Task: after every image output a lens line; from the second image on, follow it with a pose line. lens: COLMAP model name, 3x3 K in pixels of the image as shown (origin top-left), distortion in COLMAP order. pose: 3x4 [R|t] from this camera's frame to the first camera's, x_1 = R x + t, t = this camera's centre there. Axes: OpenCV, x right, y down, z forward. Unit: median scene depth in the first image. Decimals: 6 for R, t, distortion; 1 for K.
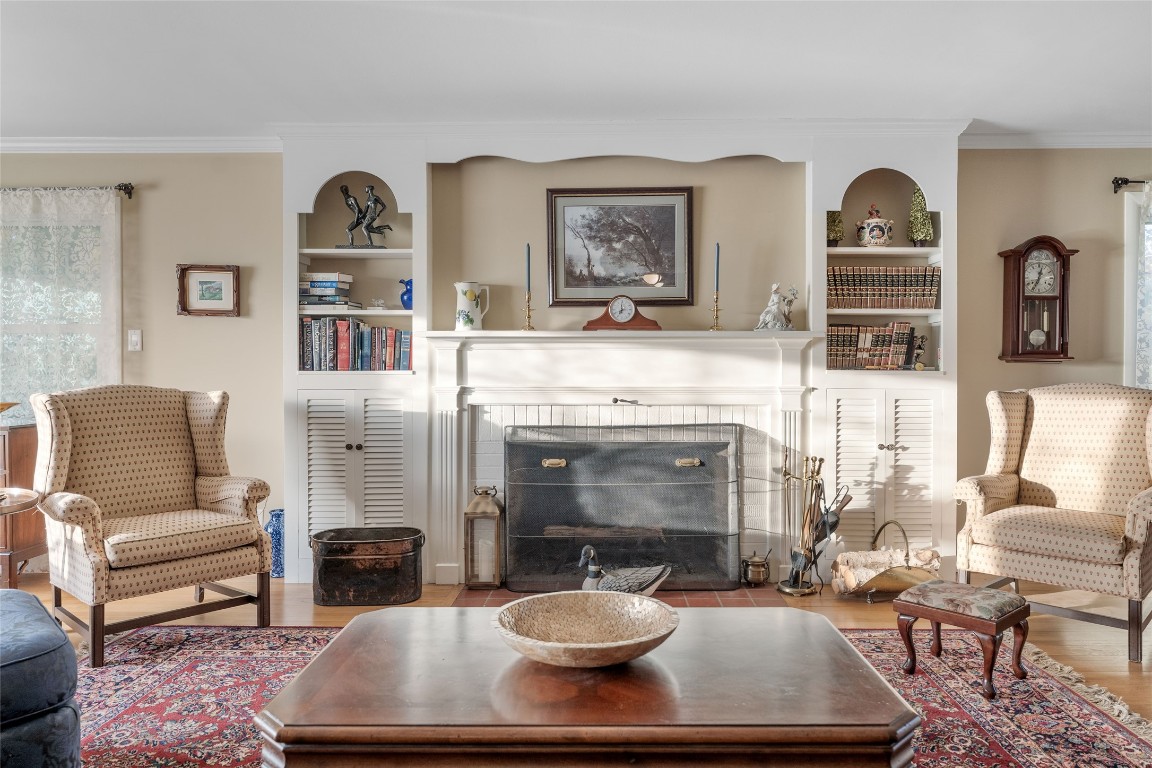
lens RADIAL K [[805.6, 0, 574.5], [0, 805.6, 378.4], [0, 0, 1]] dist [-0.003053, 0.000857]
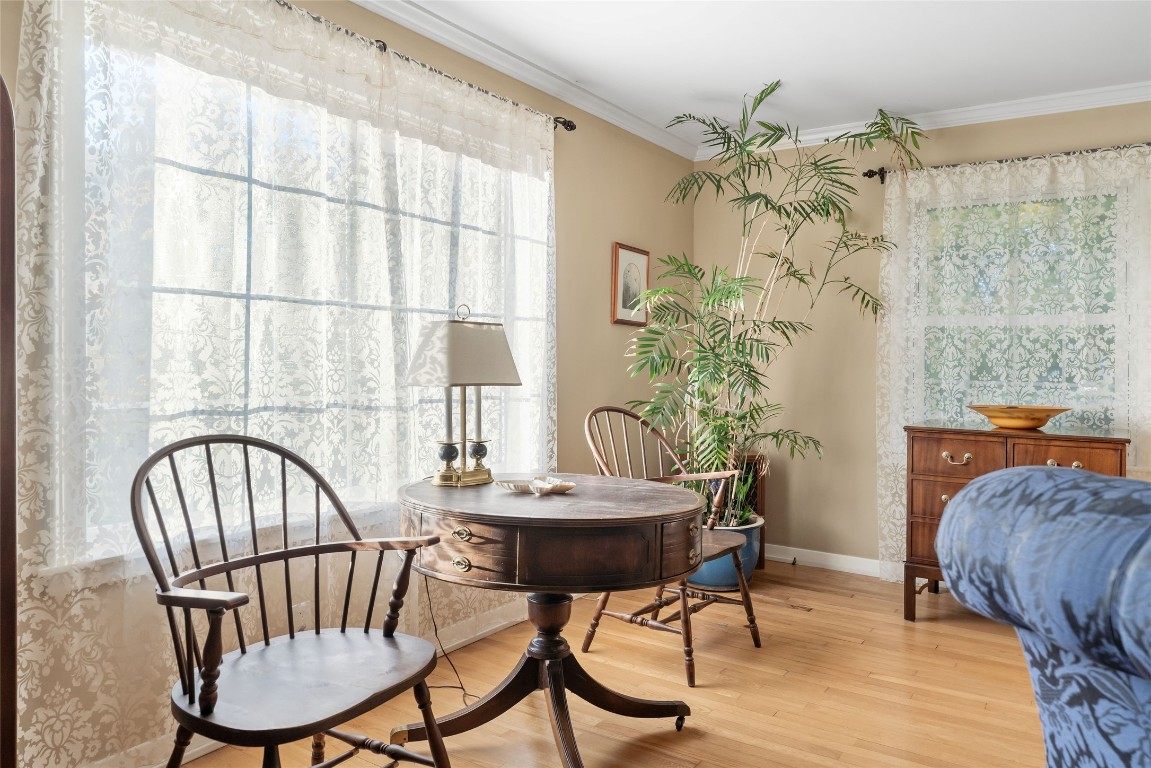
lens RADIAL K [[804.9, 0, 574.0], [0, 804.9, 378.4], [0, 0, 1]] dist [-0.003053, 0.000857]
pose [[0.838355, 0.027389, -0.544436, -0.625002], [-0.023286, 0.999625, 0.014431, -0.000337], [0.544627, 0.000579, 0.838678, 0.011896]]
